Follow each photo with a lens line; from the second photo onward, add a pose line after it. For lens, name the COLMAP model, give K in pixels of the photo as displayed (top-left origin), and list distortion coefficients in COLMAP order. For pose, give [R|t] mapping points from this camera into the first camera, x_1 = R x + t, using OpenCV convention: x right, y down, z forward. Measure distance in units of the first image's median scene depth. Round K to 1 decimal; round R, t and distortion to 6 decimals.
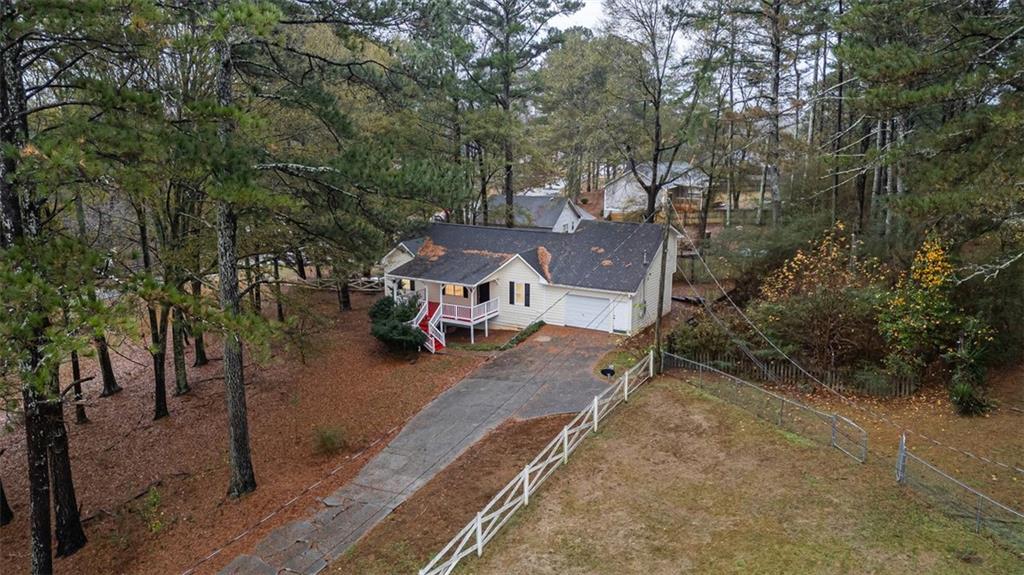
lens RADIAL K [[730.1, 0, 511.0], [0, 730.1, 287.5], [0, 0, 1]] dist [0.041343, -0.004710]
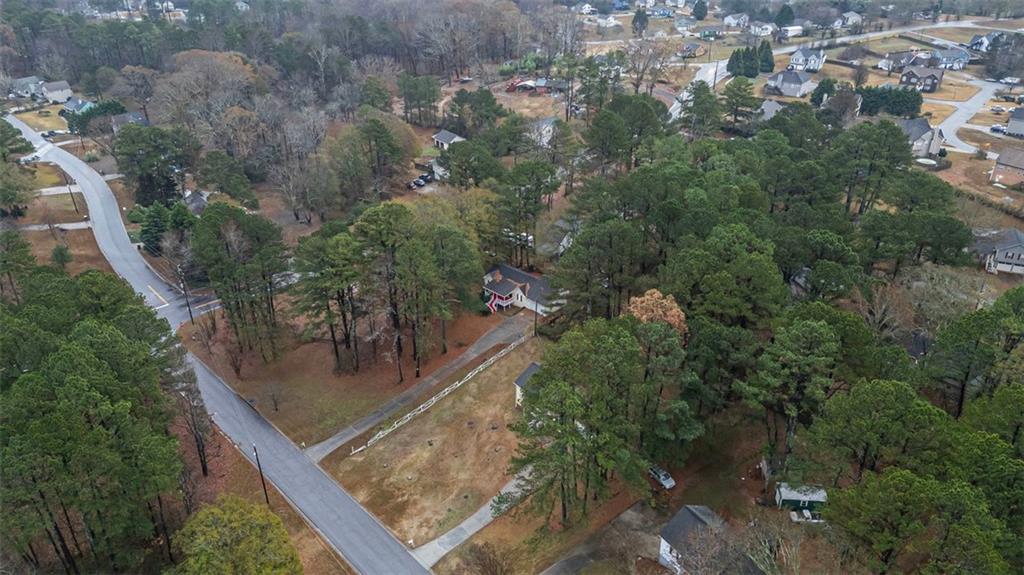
lens RADIAL K [[730.1, 0, 517.9], [0, 730.1, 284.8], [0, 0, 1]] dist [0.041343, -0.004710]
pose [[0.971396, 0.115223, -0.207638, 0.953239], [-0.053134, 0.957686, 0.282867, -1.369163], [0.231445, -0.263743, 0.936415, -2.945395]]
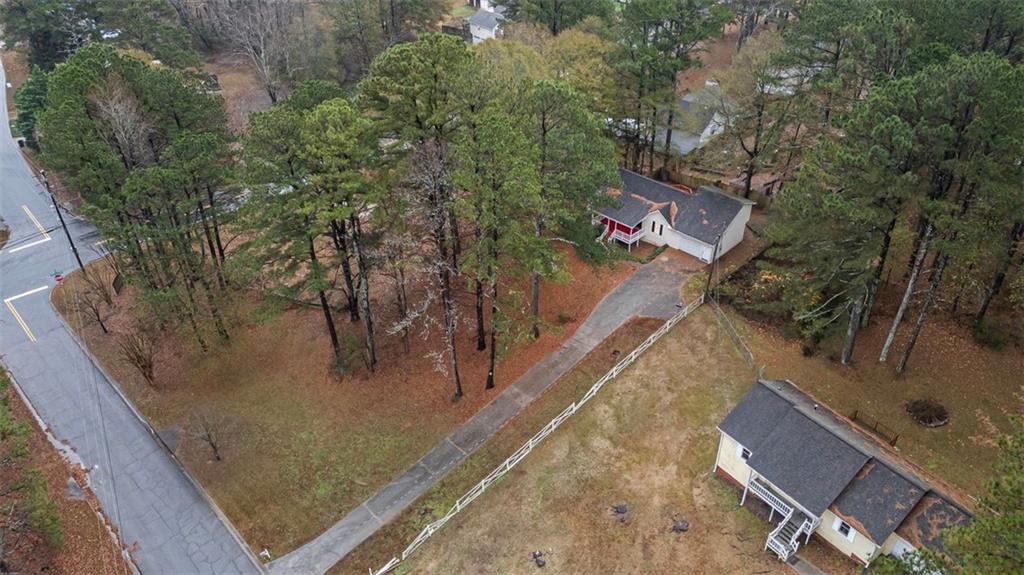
lens RADIAL K [[730.1, 0, 511.0], [0, 730.1, 291.4], [0, 0, 1]] dist [0.041343, -0.004710]
pose [[0.967408, 0.140454, -0.210702, 0.091800], [-0.044061, 0.912748, 0.406139, -0.810640], [0.249362, -0.383618, 0.889188, -1.156845]]
